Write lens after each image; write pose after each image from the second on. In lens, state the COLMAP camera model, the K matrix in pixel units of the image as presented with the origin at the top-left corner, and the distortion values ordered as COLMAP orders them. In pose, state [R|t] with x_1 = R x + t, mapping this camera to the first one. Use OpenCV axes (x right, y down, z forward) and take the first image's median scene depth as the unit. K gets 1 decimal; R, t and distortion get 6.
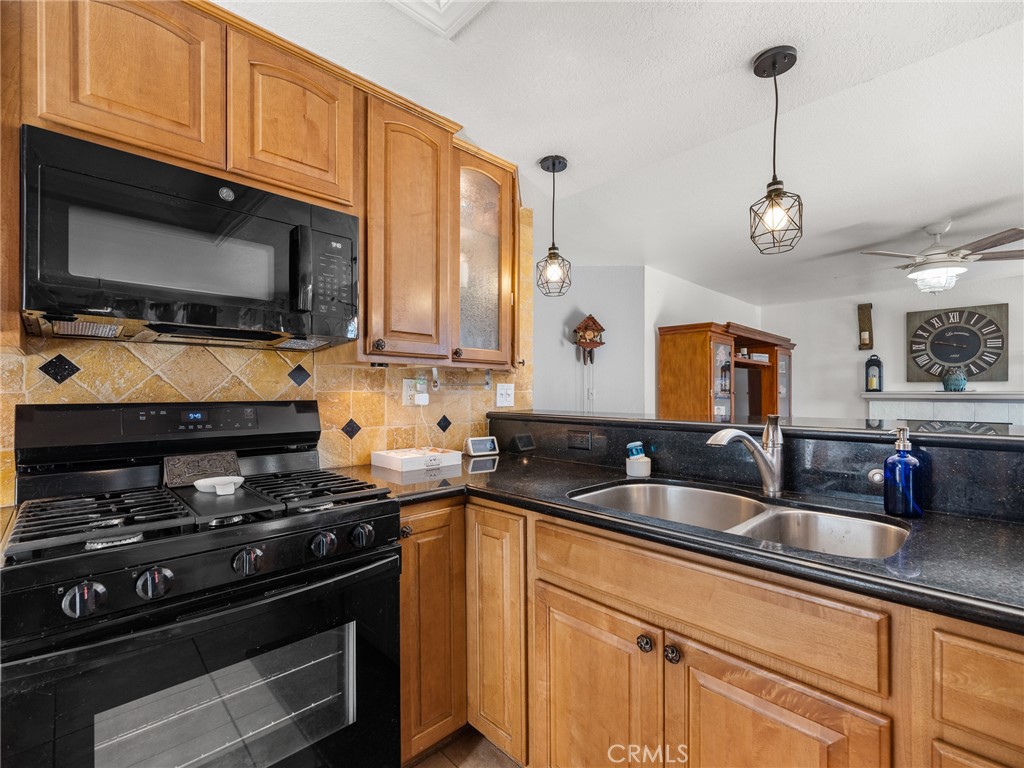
lens RADIAL K [[465.2, 0, 516.2], [0, 465.2, 391.6], [0, 0, 1]] dist [-0.000665, 0.000843]
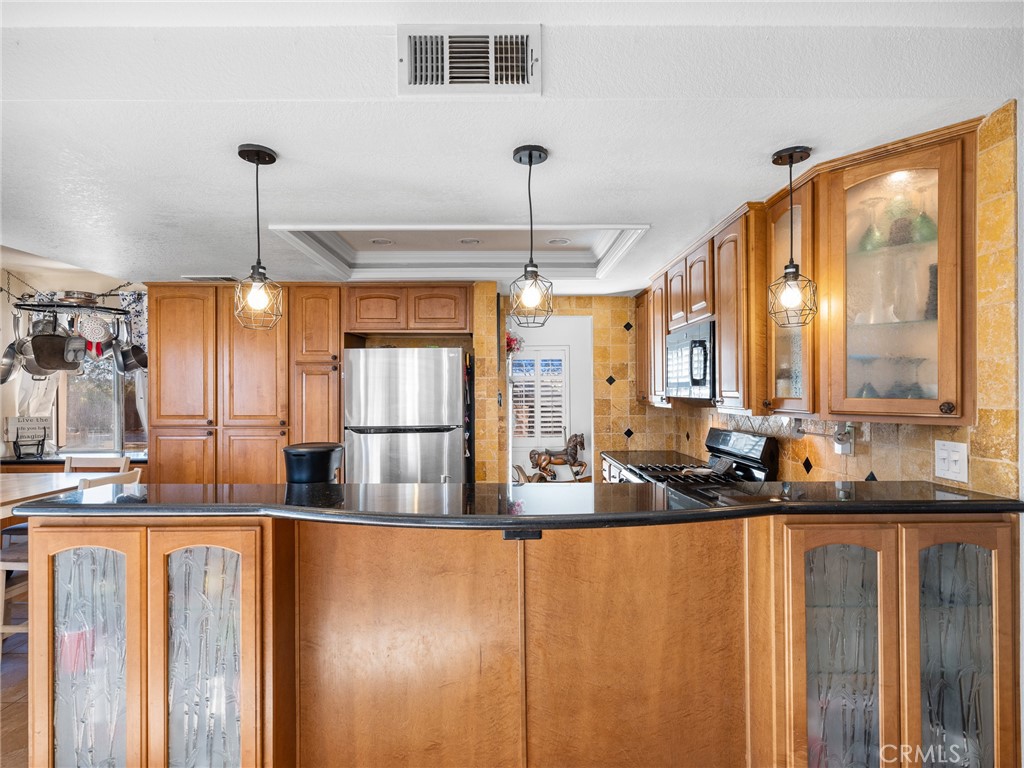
lens RADIAL K [[535.7, 0, 513.7], [0, 535.7, 394.5], [0, 0, 1]] dist [0.001127, -0.000075]
pose [[-0.685508, 0.009921, -0.727997, 1.415115], [0.006432, 0.999951, 0.007571, -0.141459], [0.728036, 0.000507, -0.685538, 1.727259]]
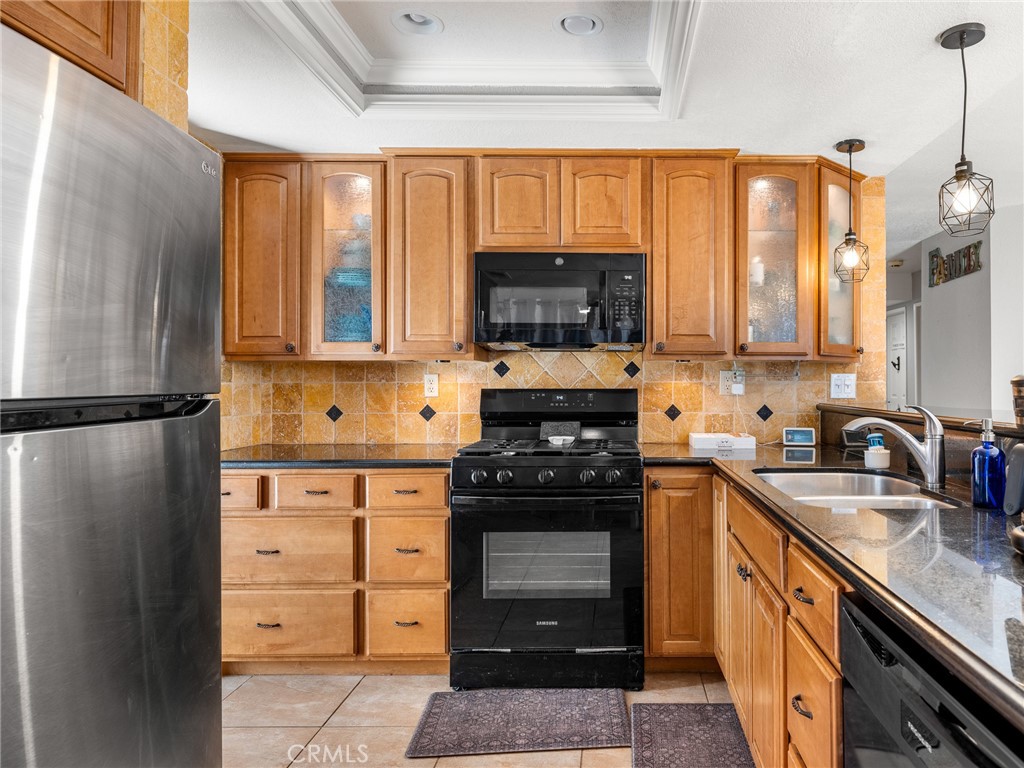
lens RADIAL K [[656.8, 0, 621.1], [0, 656.8, 377.4], [0, 0, 1]] dist [0.000326, -0.000192]
pose [[0.724063, -0.003654, -0.689724, 0.912637], [-0.000992, 0.999979, -0.006339, -0.001419], [0.689733, 0.005274, 0.724045, -0.421442]]
